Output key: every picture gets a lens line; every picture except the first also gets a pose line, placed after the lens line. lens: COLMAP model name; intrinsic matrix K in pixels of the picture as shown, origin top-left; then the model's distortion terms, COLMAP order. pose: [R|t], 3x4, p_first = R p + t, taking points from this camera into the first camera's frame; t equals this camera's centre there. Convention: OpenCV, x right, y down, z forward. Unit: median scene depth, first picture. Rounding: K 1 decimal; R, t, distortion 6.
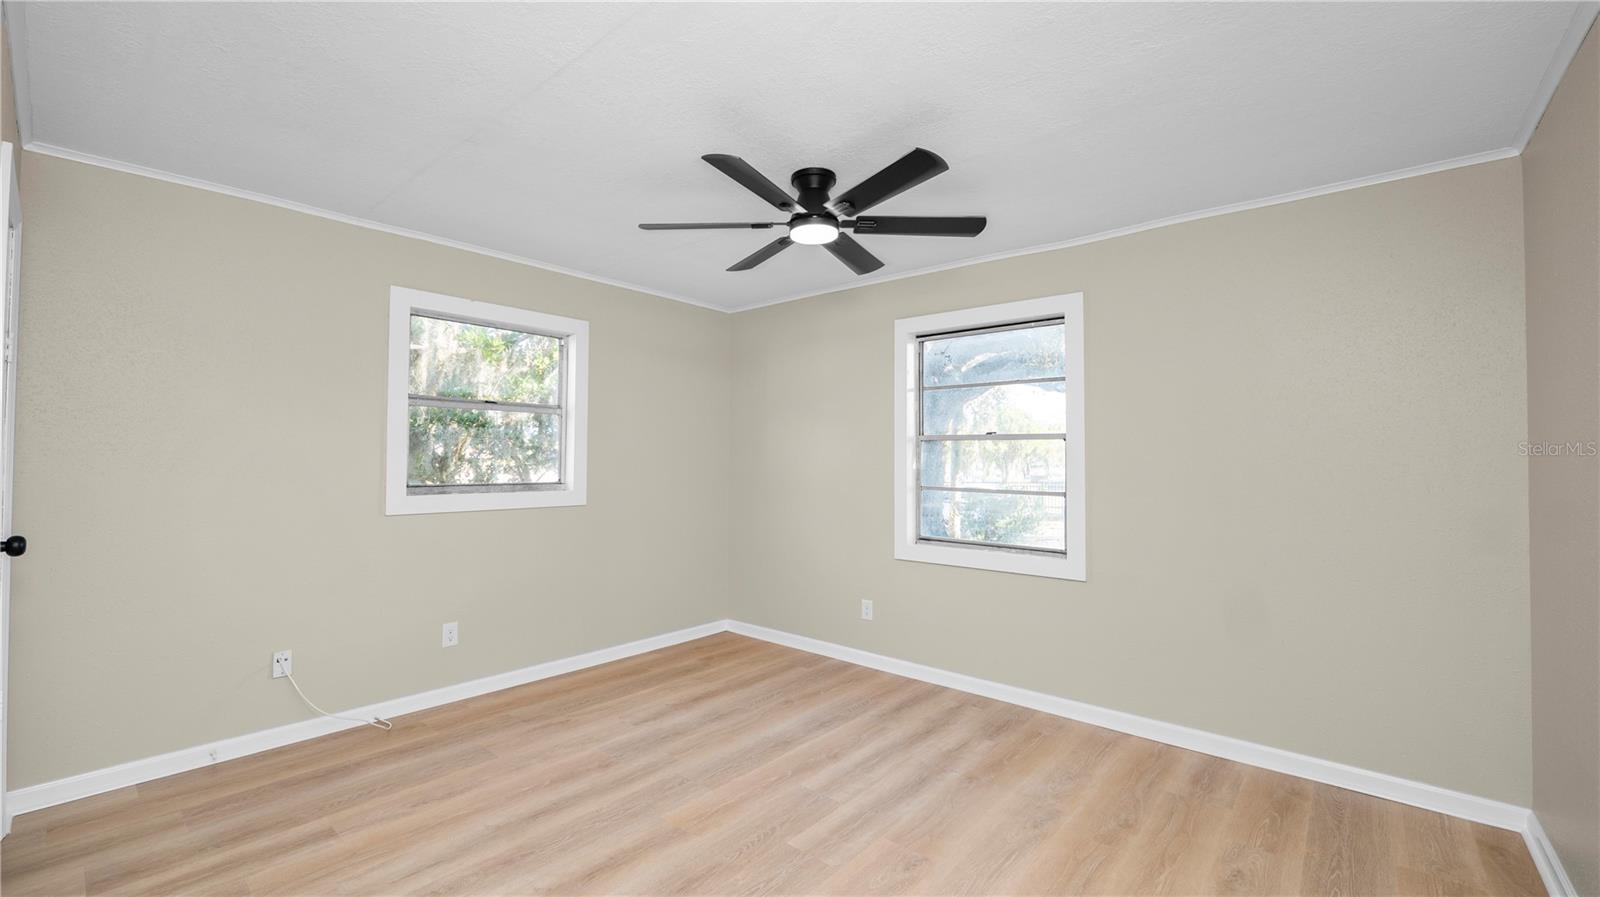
lens RADIAL K [[655.5, 0, 797.5], [0, 655.5, 452.9], [0, 0, 1]] dist [-0.011925, 0.001029]
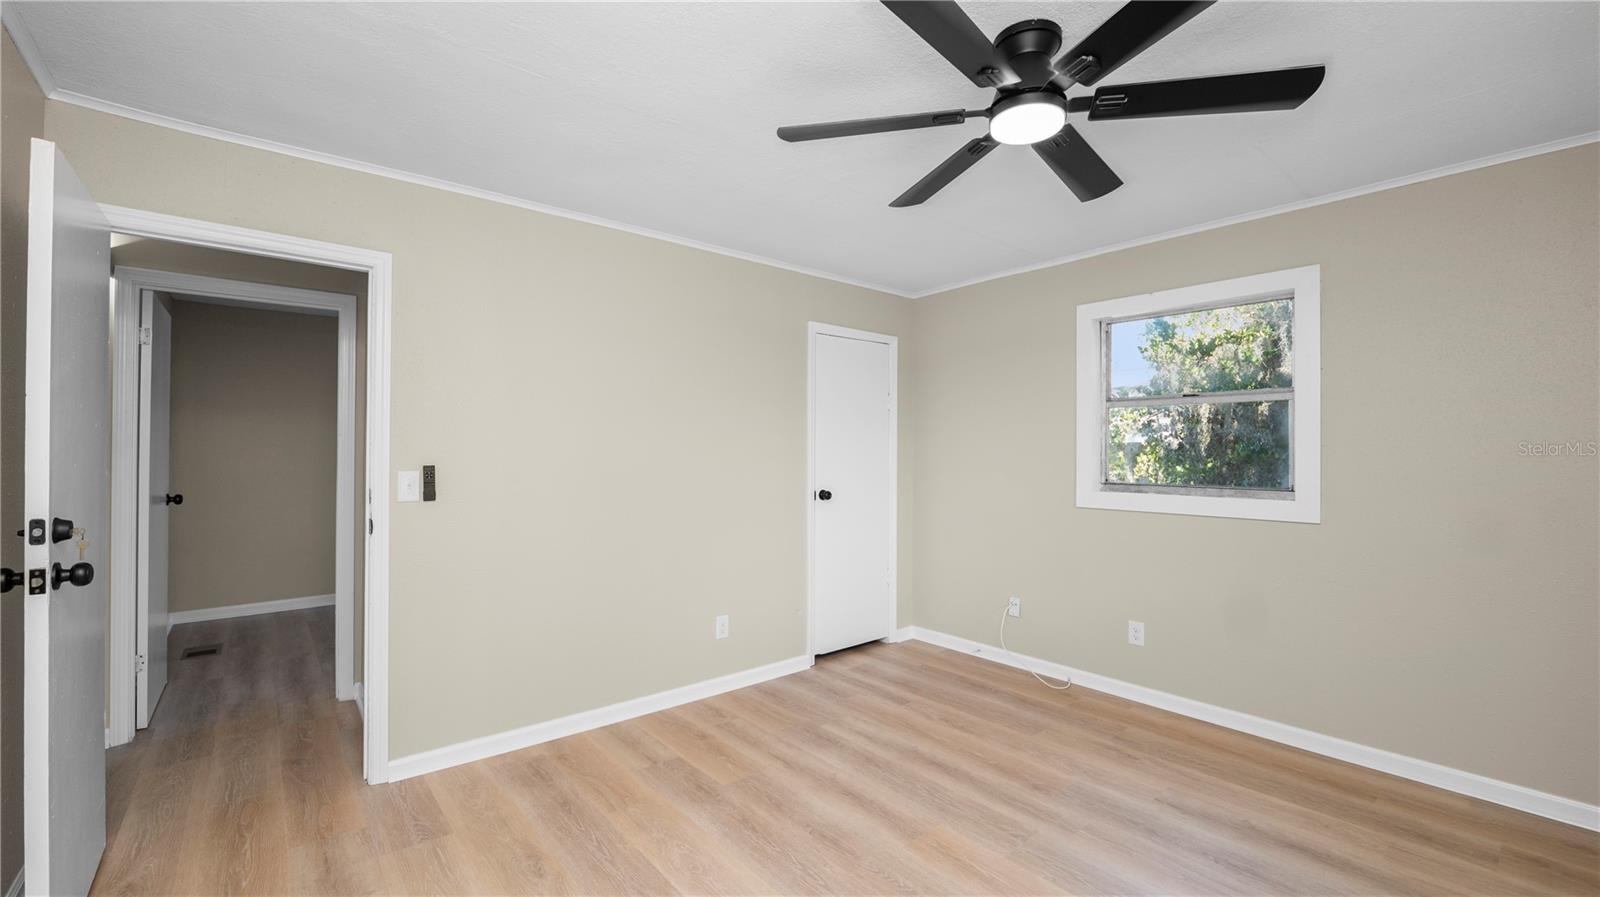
lens RADIAL K [[655.5, 0, 798.1], [0, 655.5, 450.7], [0, 0, 1]] dist [-0.011925, 0.001029]
pose [[-0.165212, -0.011827, -0.986187, 0.579098], [0.002807, 0.999918, -0.012462, 0.010024], [0.986254, -0.004827, -0.165166, 0.698450]]
